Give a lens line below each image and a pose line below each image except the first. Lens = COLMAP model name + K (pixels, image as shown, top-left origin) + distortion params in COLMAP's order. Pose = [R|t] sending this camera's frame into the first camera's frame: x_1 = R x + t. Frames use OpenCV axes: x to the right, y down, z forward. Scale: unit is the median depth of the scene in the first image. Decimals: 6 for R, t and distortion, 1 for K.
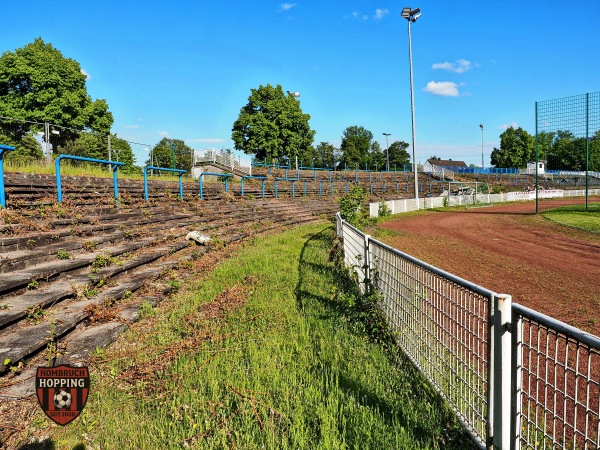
lens RADIAL K [[443.5, 0, 300.0], [0, 443.5, 225.0], [0, 0, 1]] dist [-0.029565, -0.006728]
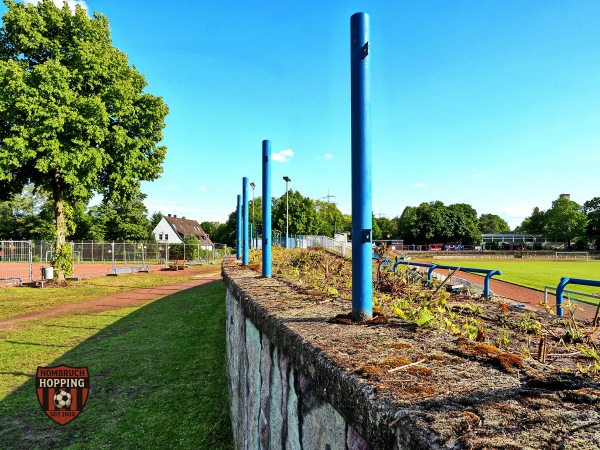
lens RADIAL K [[443.5, 0, 300.0], [0, 443.5, 225.0], [0, 0, 1]] dist [-0.029565, -0.006728]
pose [[0.755801, 0.068968, 0.651159, -0.081293], [0.011272, 0.992920, -0.118248, -0.048144], [-0.654705, 0.096712, 0.749672, 0.337481]]
